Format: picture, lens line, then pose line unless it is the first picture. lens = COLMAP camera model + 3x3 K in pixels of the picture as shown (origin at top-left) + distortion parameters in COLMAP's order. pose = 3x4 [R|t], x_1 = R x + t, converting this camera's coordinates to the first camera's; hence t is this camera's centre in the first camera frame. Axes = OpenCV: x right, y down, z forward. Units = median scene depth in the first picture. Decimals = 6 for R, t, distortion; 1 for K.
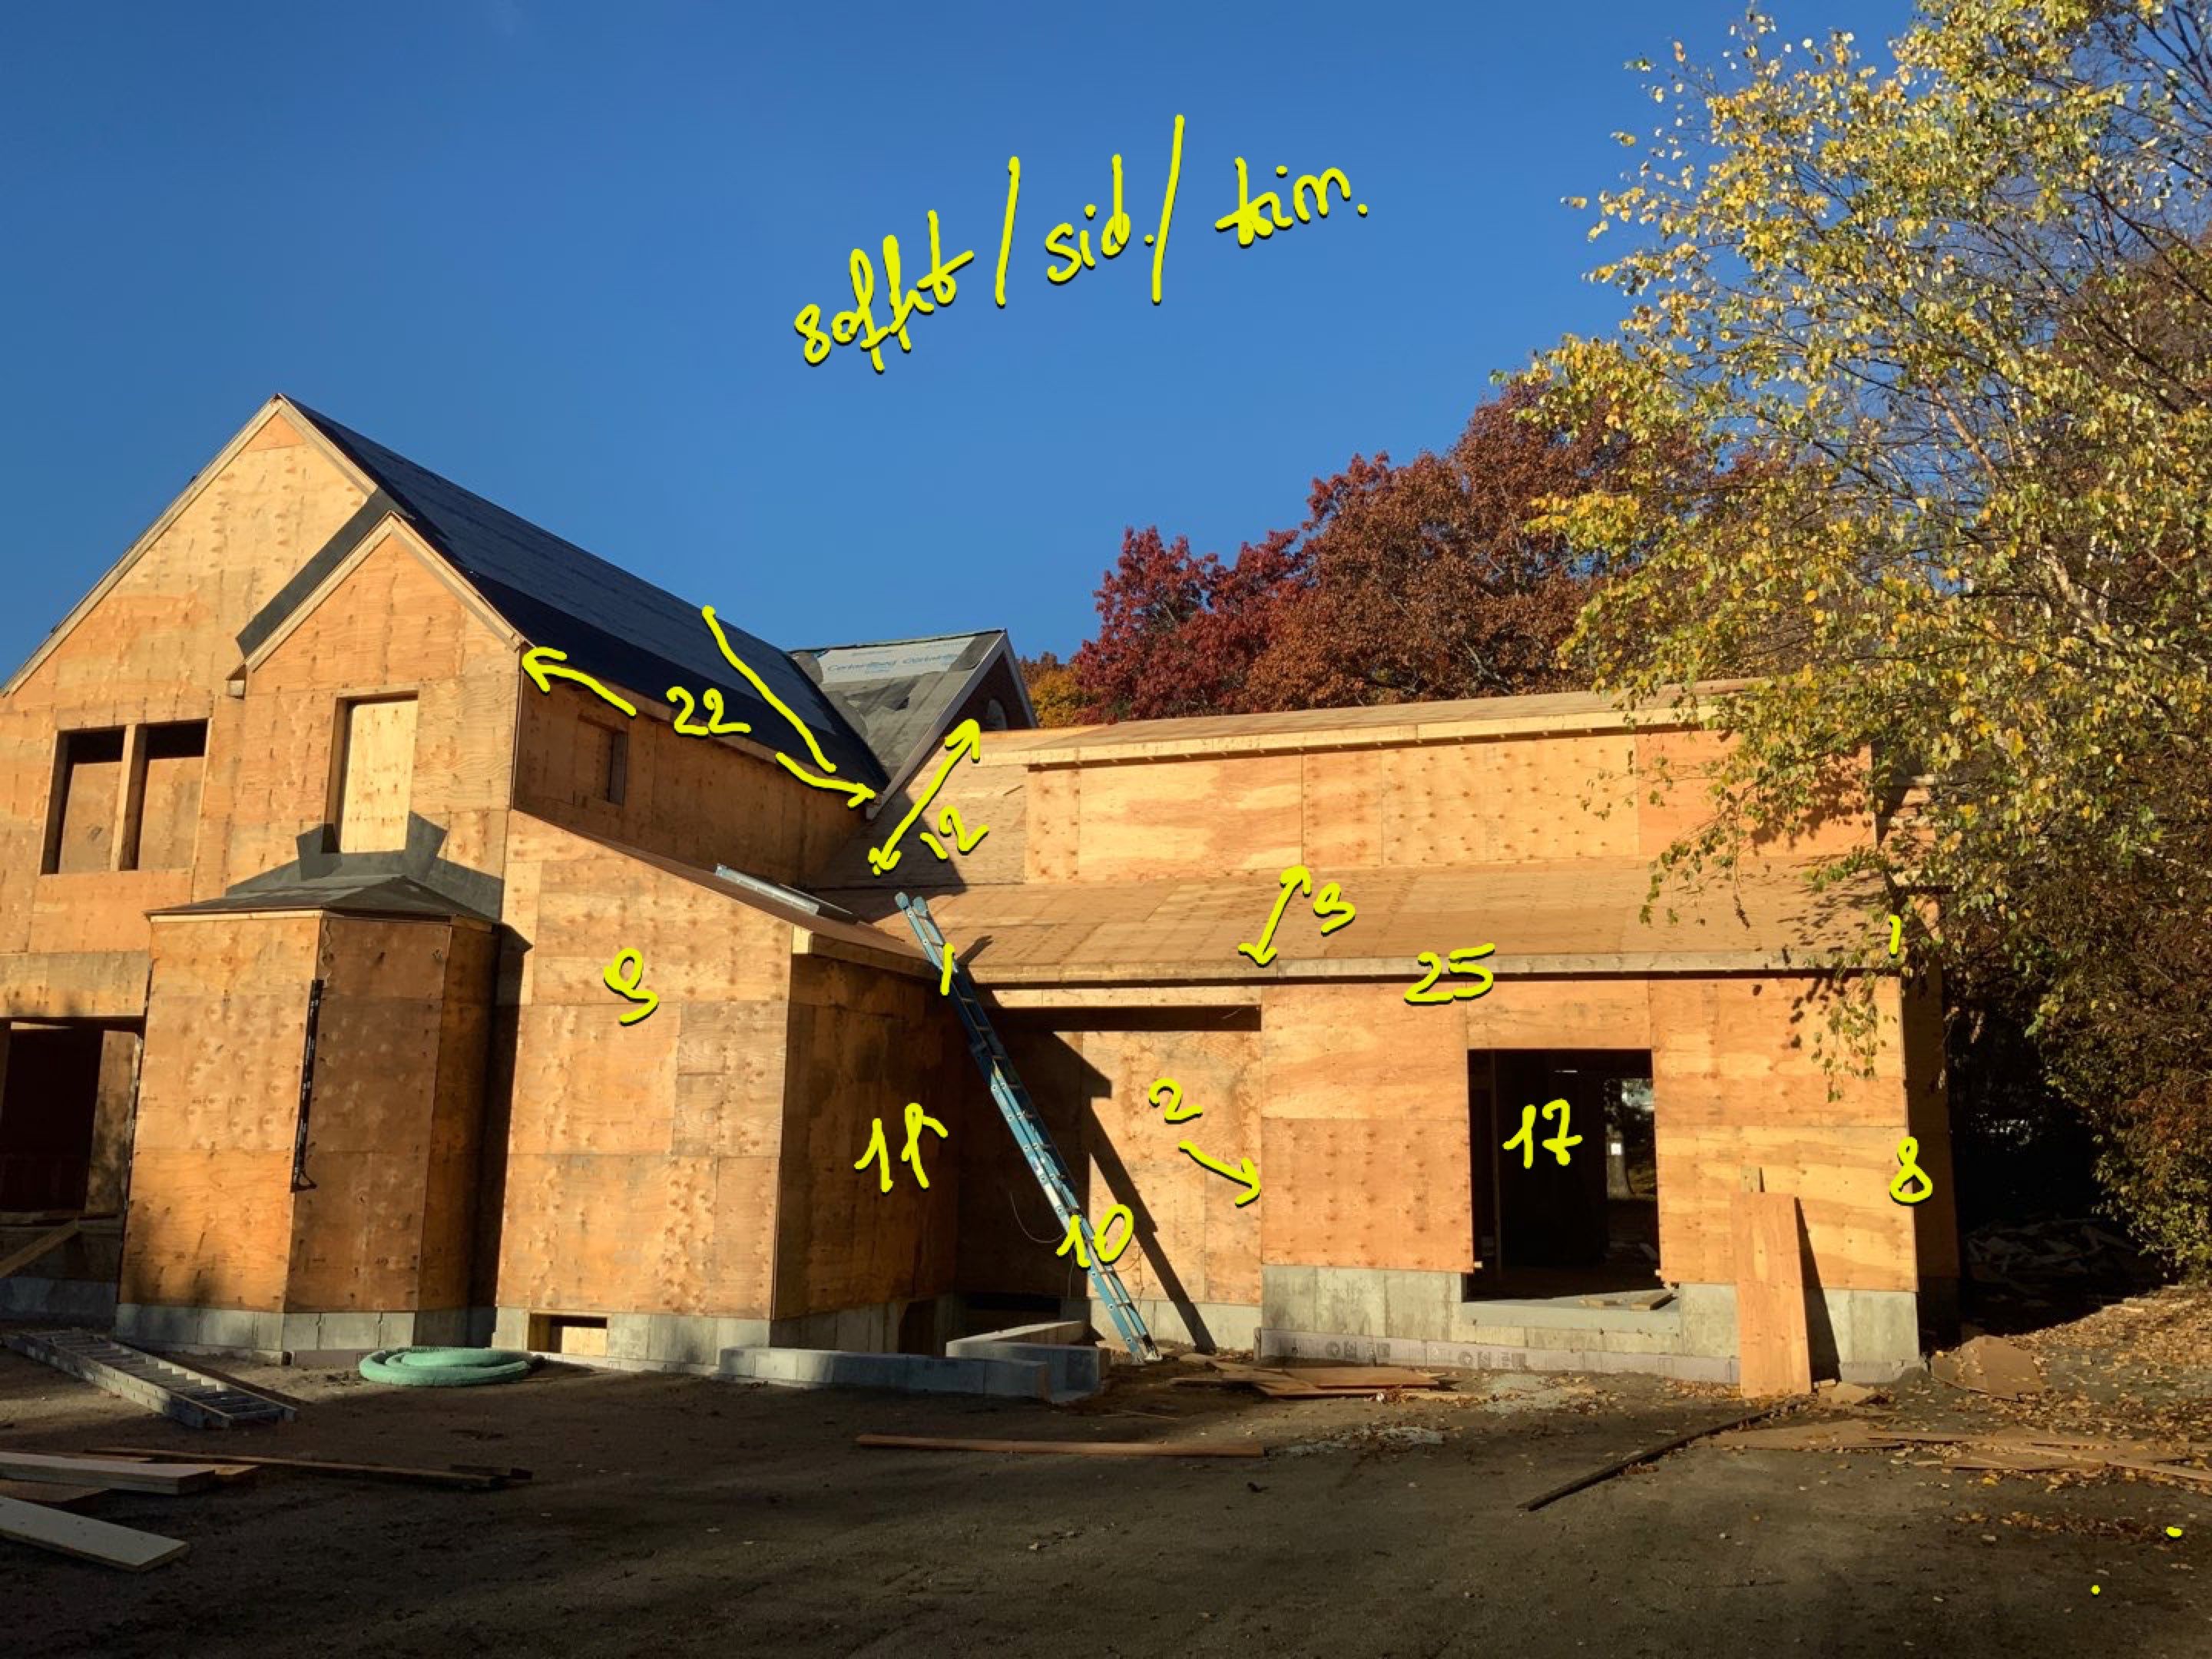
lens RADIAL K [[1814.2, 0, 1149.9], [0, 1814.2, 823.1], [0, 0, 1]] dist [0.077903, -0.130300]
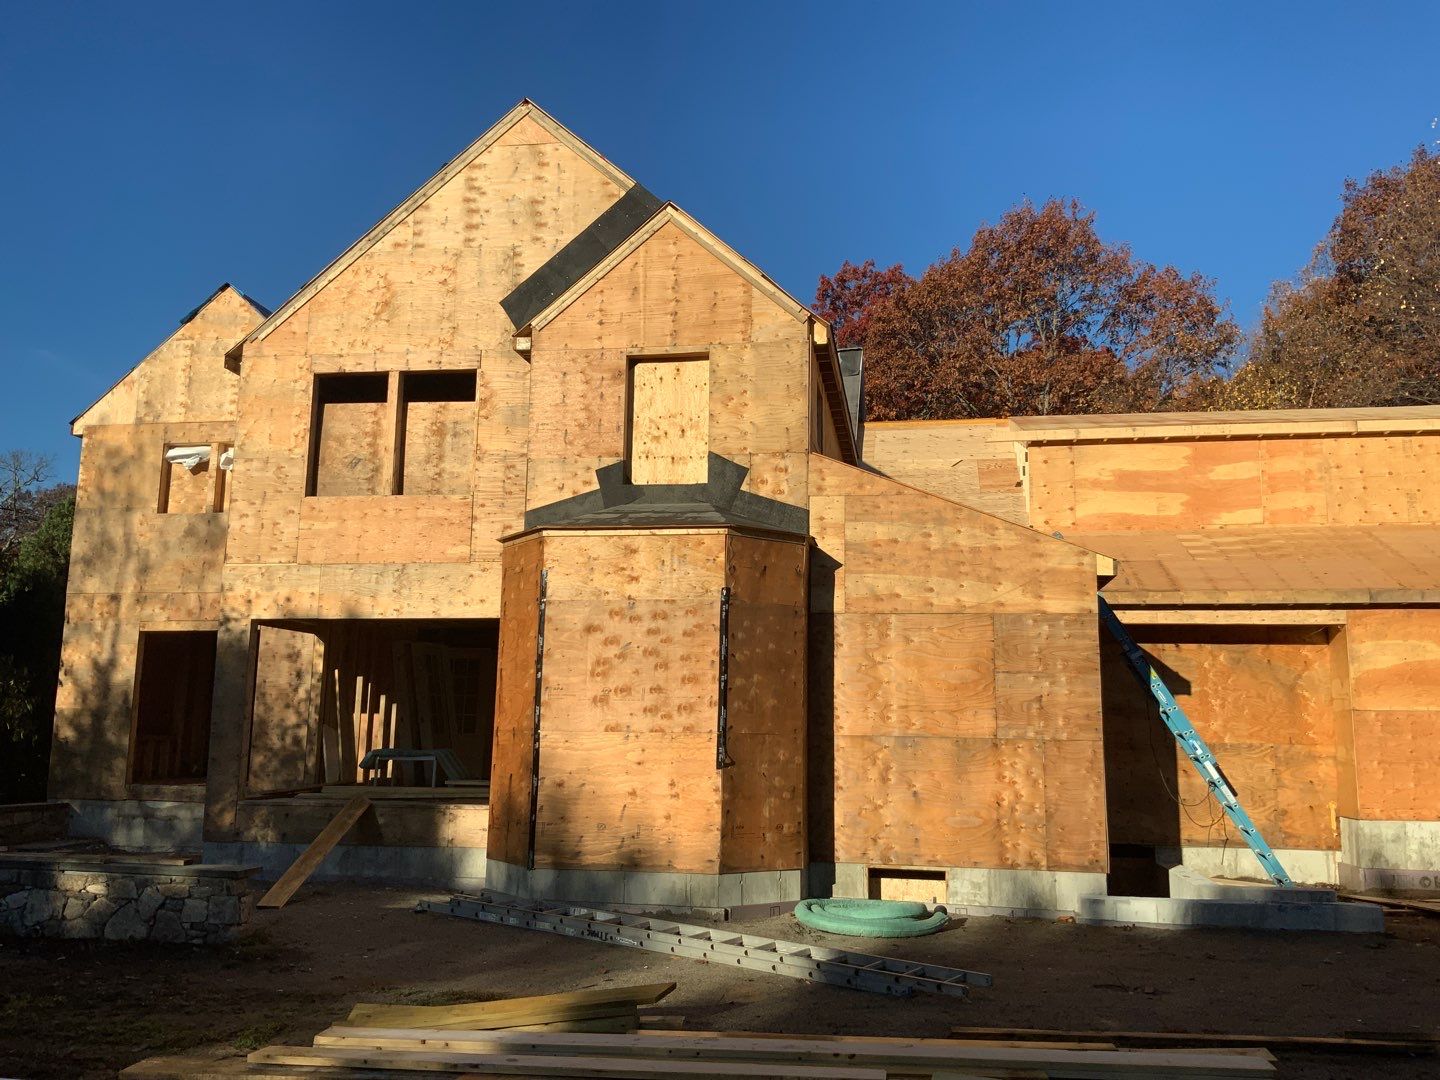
lens RADIAL K [[1181.1, 0, 734.7], [0, 1181.1, 532.2], [0, 0, 1]] dist [0.077903, -0.130300]
pose [[0.981865, 0.028581, 0.187416, -0.528397], [-0.031296, 0.999443, 0.011544, 0.036990], [-0.186981, -0.017200, 0.982213, 0.231477]]
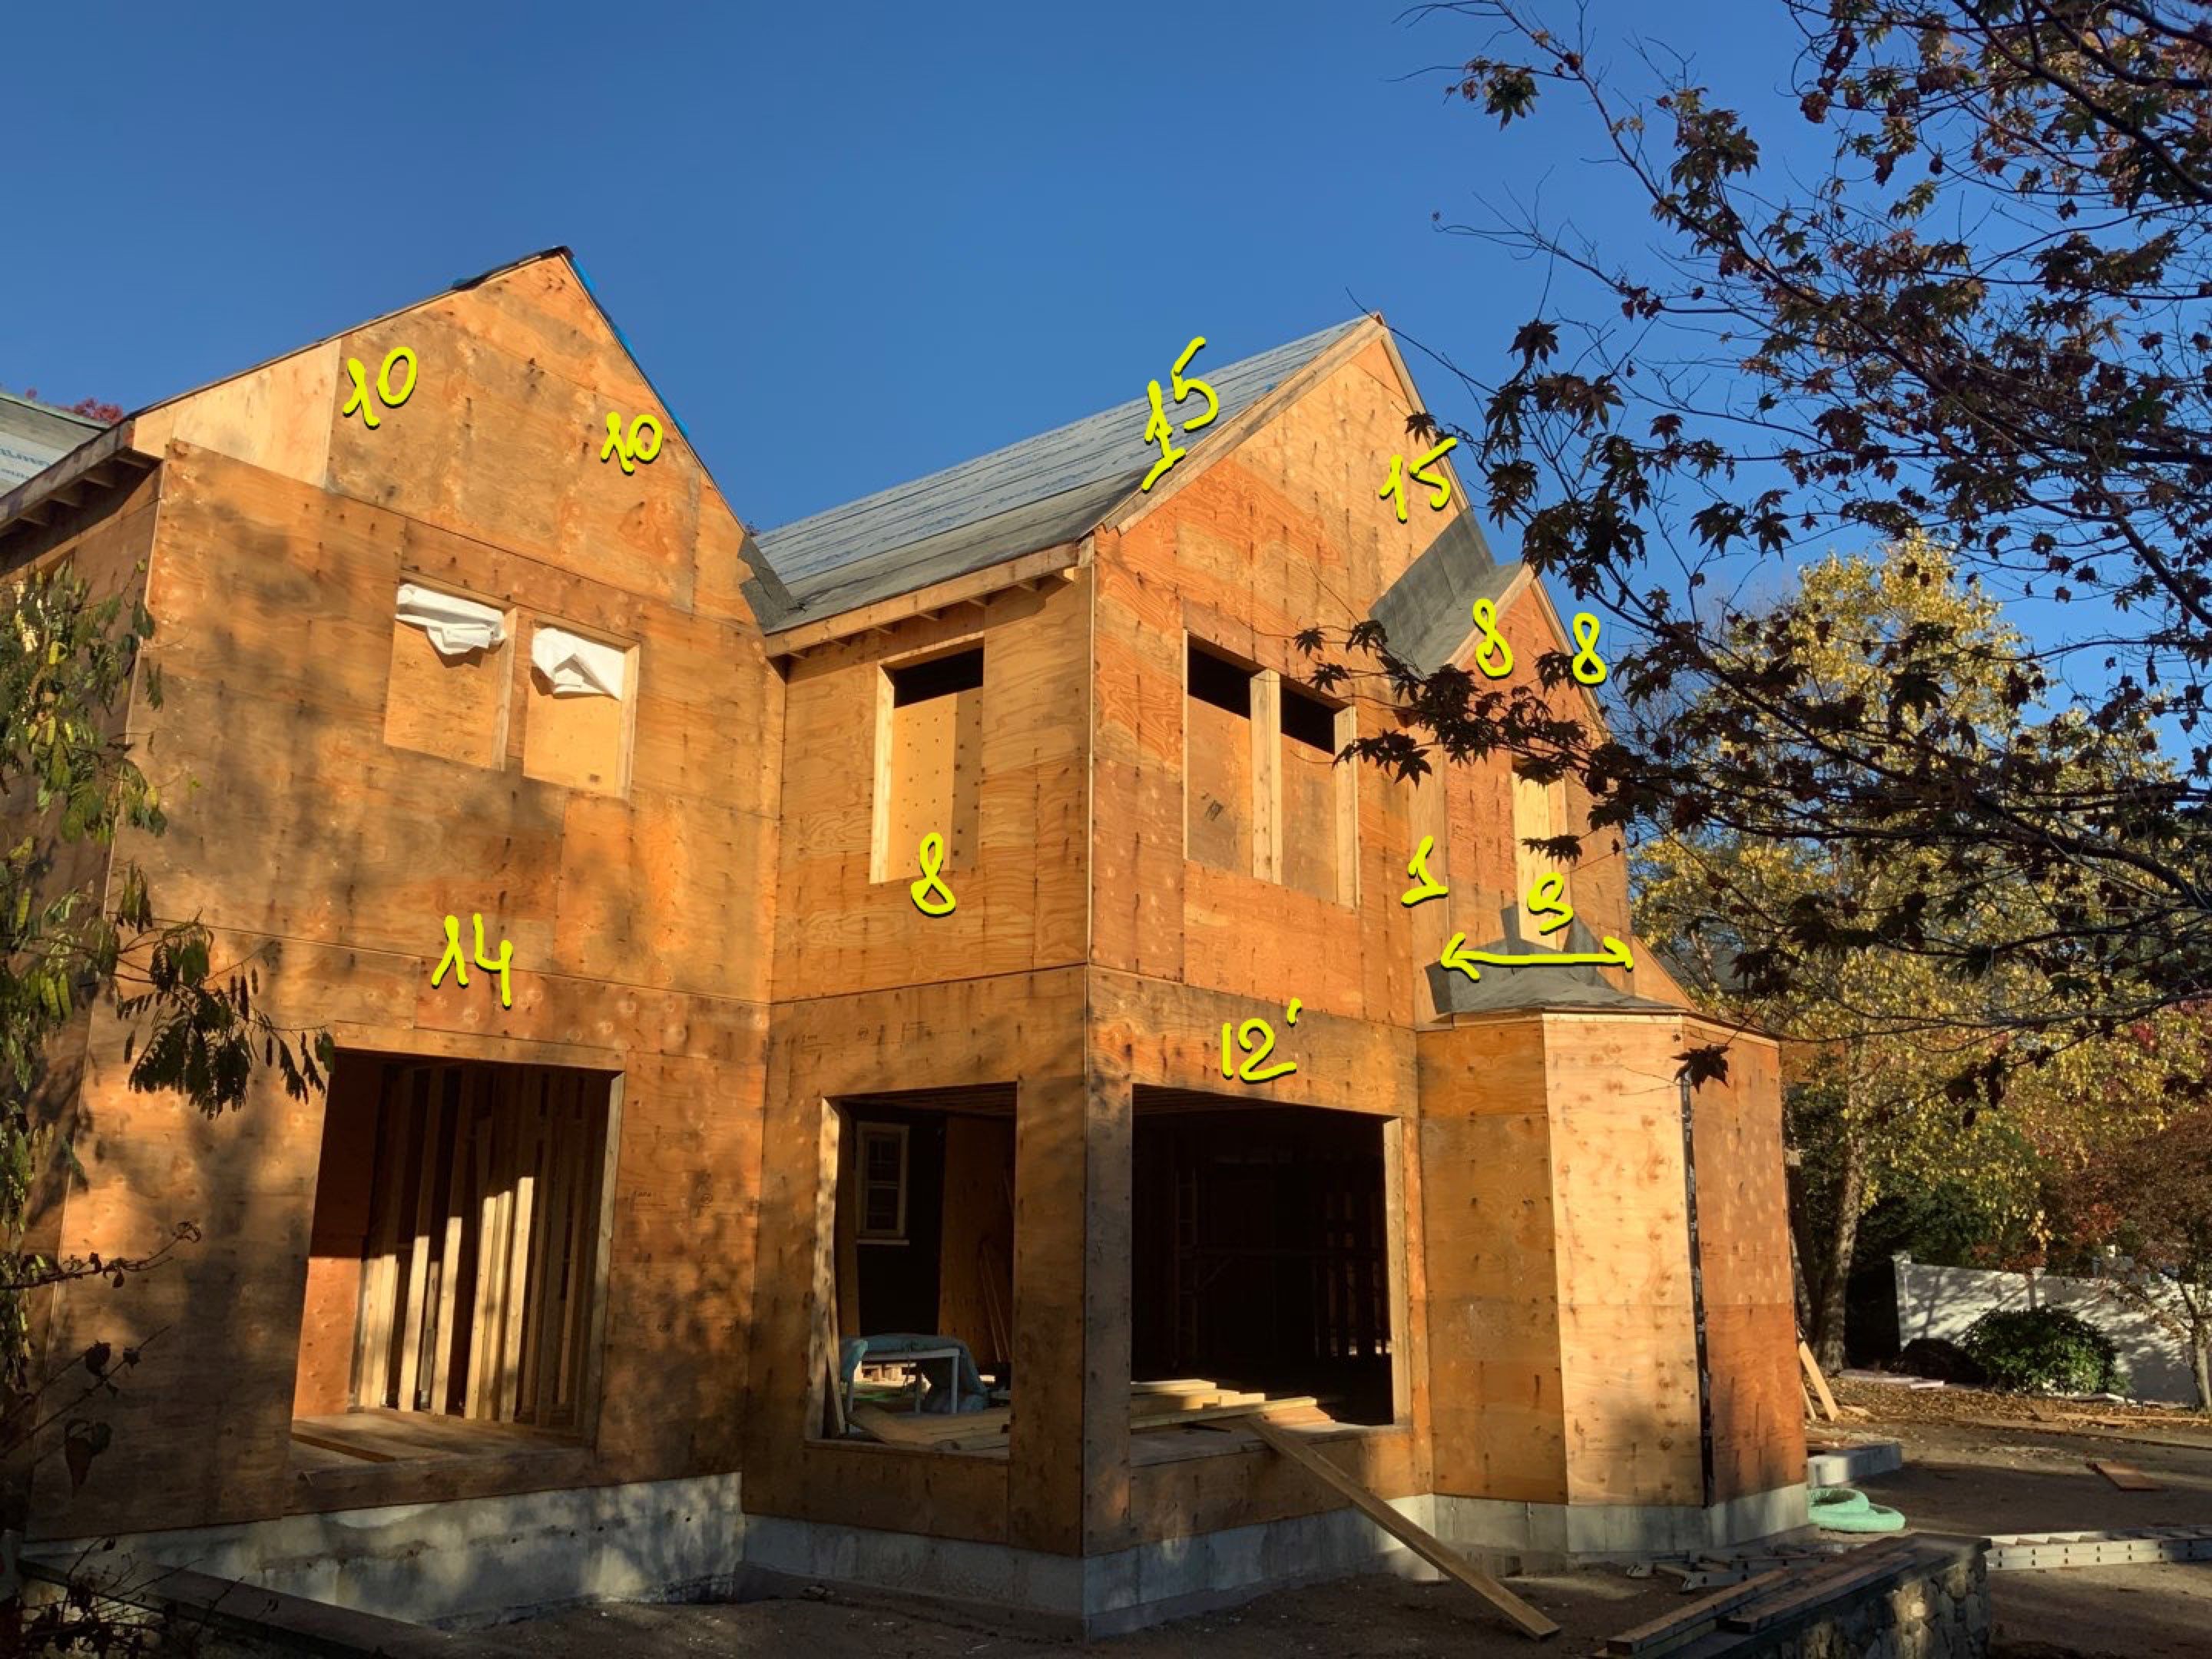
lens RADIAL K [[1814.2, 0, 1106.7], [0, 1814.2, 823.3], [0, 0, 1]] dist [0.077903, -0.130300]
pose [[0.329345, 0.207219, 0.921191, -1.300037], [-0.168552, 0.972853, -0.158579, 0.130039], [-0.929044, -0.103041, 0.355331, 0.893725]]
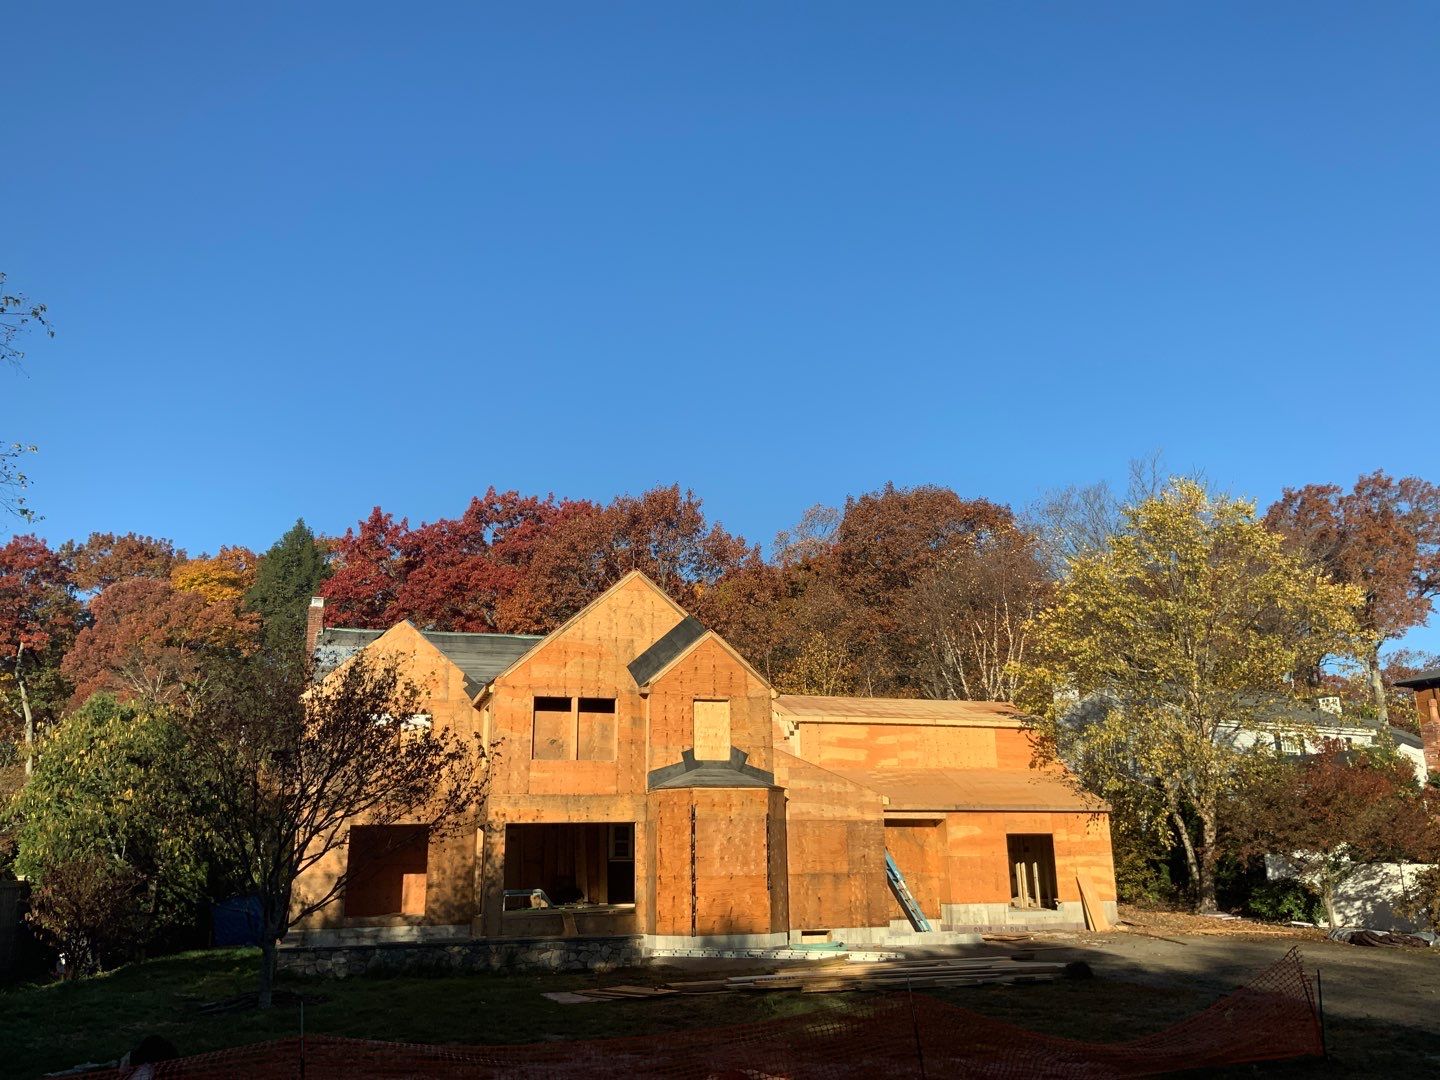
lens RADIAL K [[1181.1, 0, 719.2], [0, 1181.1, 533.2], [0, 0, 1]] dist [0.077903, -0.130300]
pose [[0.794410, 0.137378, 0.591642, -1.489495], [-0.081629, 0.989396, -0.120131, -0.104982], [-0.601872, 0.047138, 0.797200, -0.399308]]
